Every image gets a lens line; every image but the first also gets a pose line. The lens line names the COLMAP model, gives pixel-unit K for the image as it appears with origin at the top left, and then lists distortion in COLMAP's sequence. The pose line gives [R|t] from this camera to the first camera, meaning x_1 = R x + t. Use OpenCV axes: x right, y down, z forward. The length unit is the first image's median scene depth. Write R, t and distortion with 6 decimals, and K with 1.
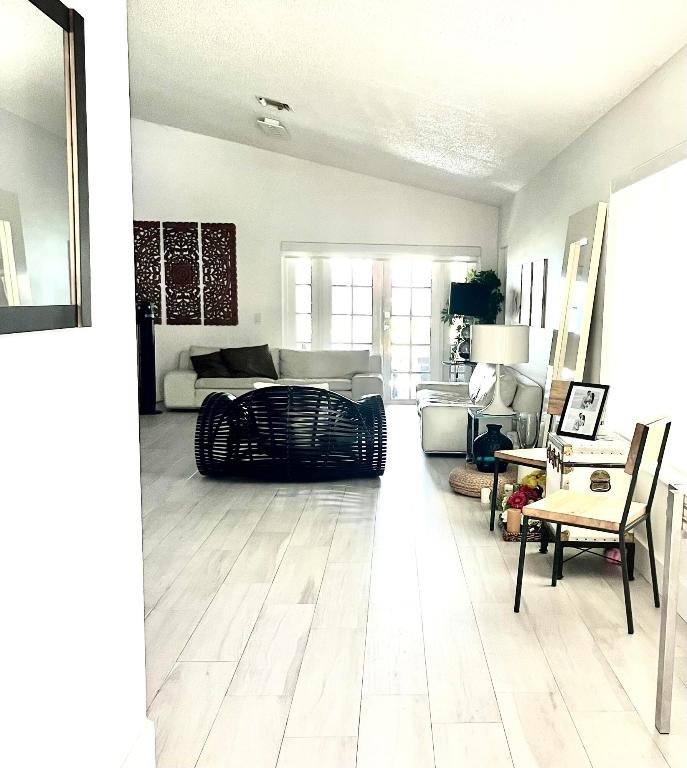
lens RADIAL K [[901.1, 0, 451.3], [0, 901.1, 427.1], [0, 0, 1]] dist [0.106708, -0.408225]
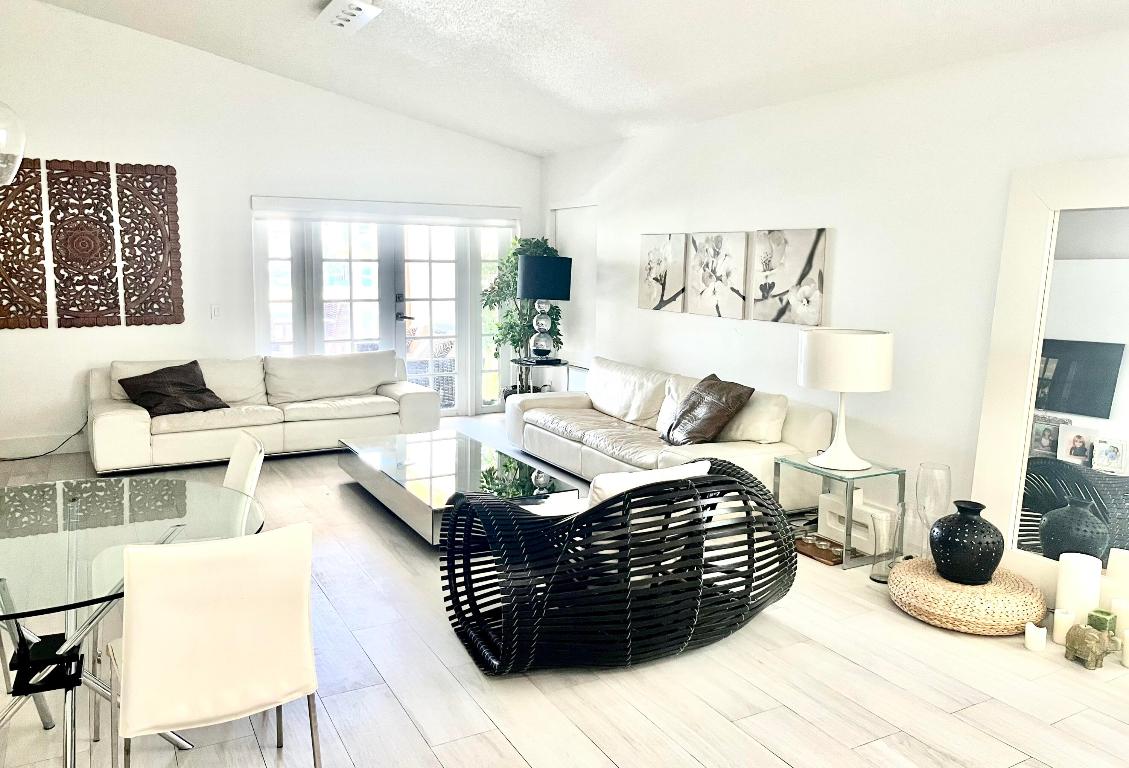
lens RADIAL K [[846.3, 0, 564.6], [0, 846.3, 355.2], [0, 0, 1]] dist [0.070876, -0.116102]
pose [[0.903522, -0.059570, 0.424380, -0.253674], [0.068989, 0.997594, -0.006847, -0.067852], [-0.422951, 0.035464, 0.905458, 0.340123]]
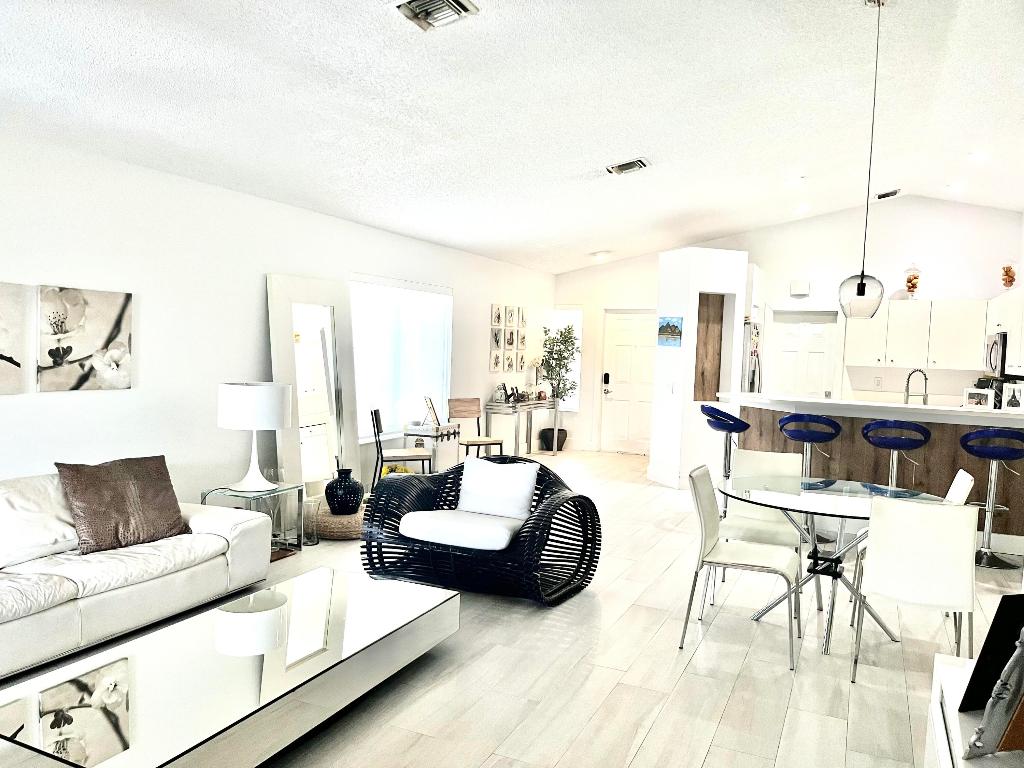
lens RADIAL K [[770.7, 0, 503.9], [0, 770.7, 388.0], [0, 0, 1]] dist [0.071354, -0.107883]
pose [[-0.875445, -0.078936, 0.476828, -0.321200], [0.013312, 0.982261, 0.187047, -0.156616], [-0.483134, 0.170097, -0.858865, 0.977309]]
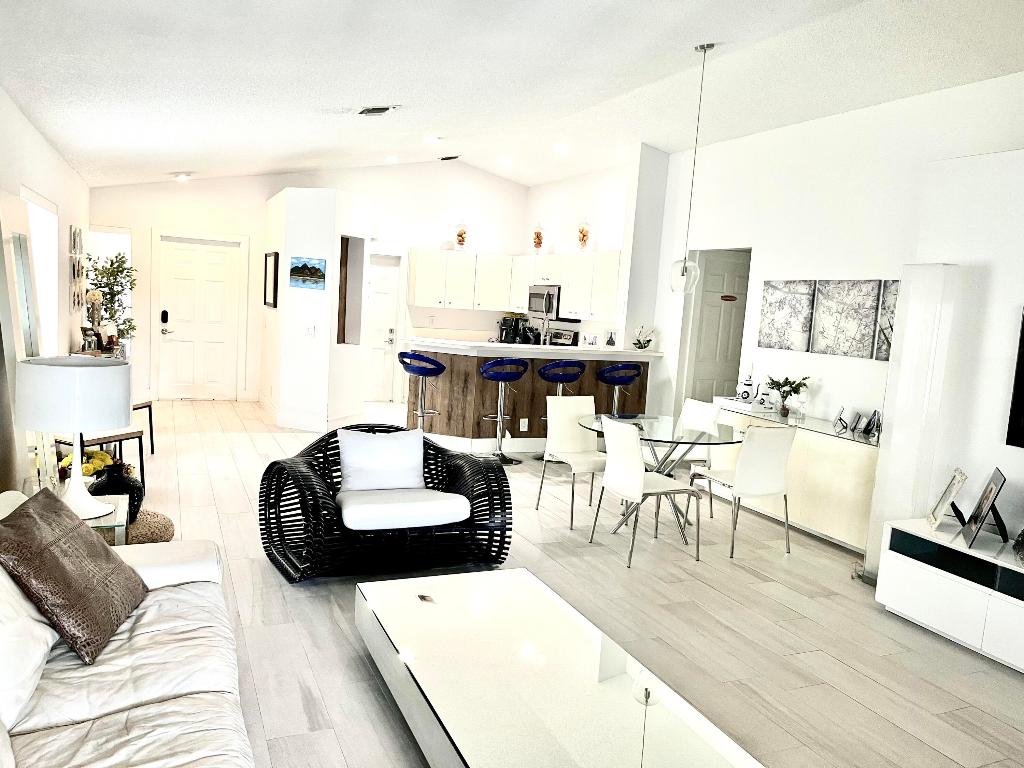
lens RADIAL K [[770.7, 0, 503.9], [0, 770.7, 388.0], [0, 0, 1]] dist [0.071354, -0.107883]
pose [[-0.937327, -0.040593, -0.346078, -0.018136], [-0.130346, 0.961931, 0.240204, -0.163506], [0.323152, 0.270260, -0.906936, 0.996382]]
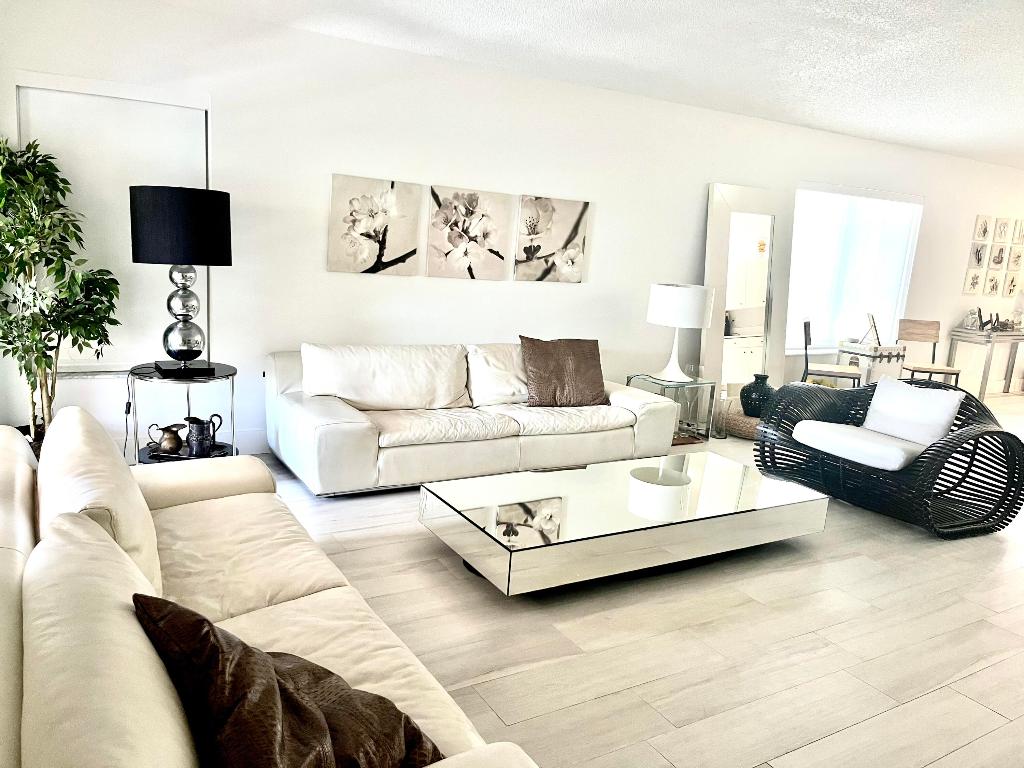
lens RADIAL K [[770.7, 0, 503.9], [0, 770.7, 388.0], [0, 0, 1]] dist [0.071354, -0.107883]
pose [[-0.447738, -0.231834, 0.863588, -0.376158], [0.042448, 0.959204, 0.279510, -0.157651], [-0.893157, 0.161805, -0.419631, 0.982173]]
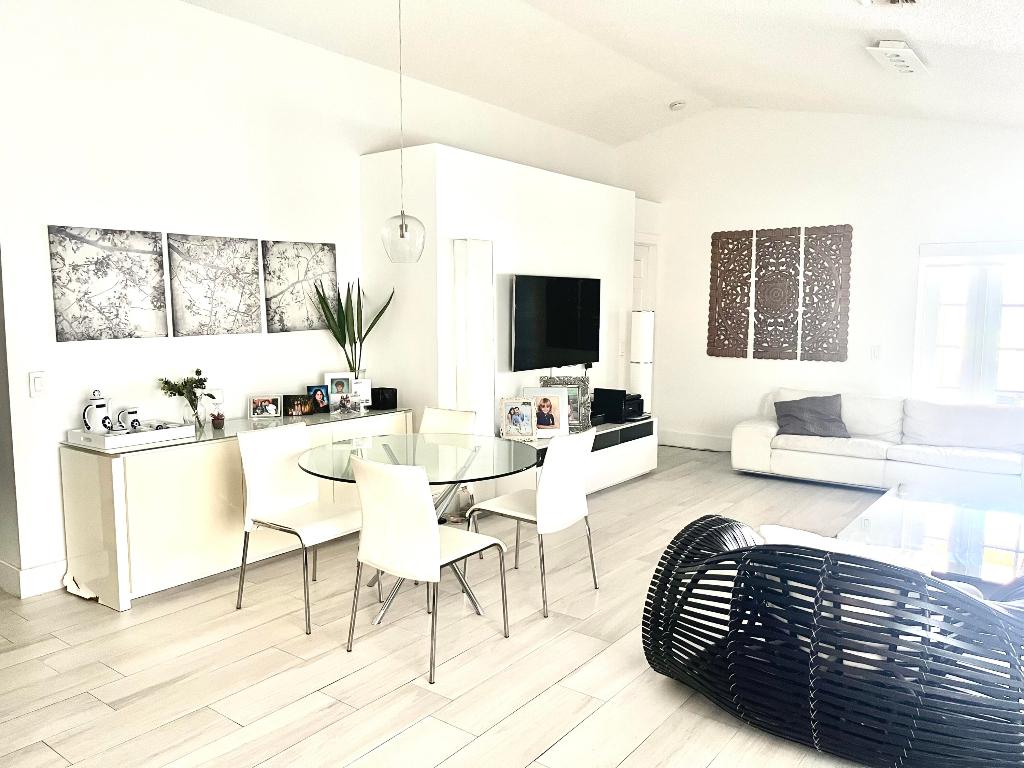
lens RADIAL K [[773.0, 0, 509.0], [0, 773.0, 387.5], [0, 0, 1]] dist [0.044004, -0.070090]
pose [[0.757352, 0.051636, -0.650962, -0.031570], [-0.078925, 0.996799, -0.012755, -0.062584], [0.648219, 0.061038, 0.759003, 0.349026]]
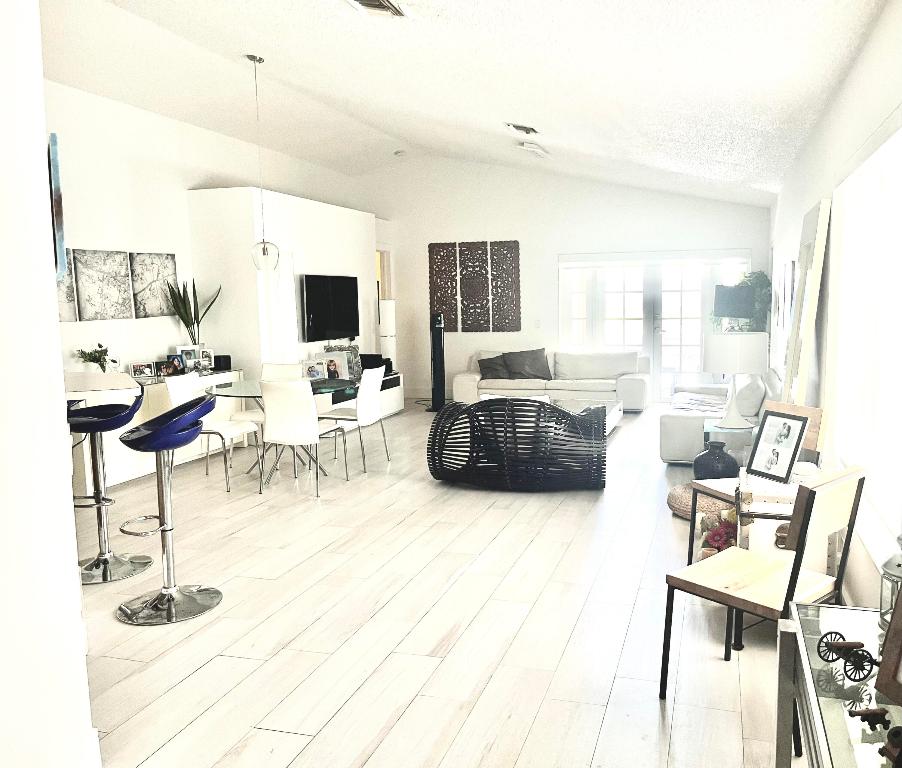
lens RADIAL K [[774.3, 0, 510.0], [0, 774.3, 383.4], [0, 0, 1]] dist [0.071569, -0.130864]
pose [[0.946280, 0.003328, -0.323332, 0.061218], [-0.012631, 0.999564, -0.026678, -0.022841], [0.323103, 0.029328, 0.945909, 0.096973]]
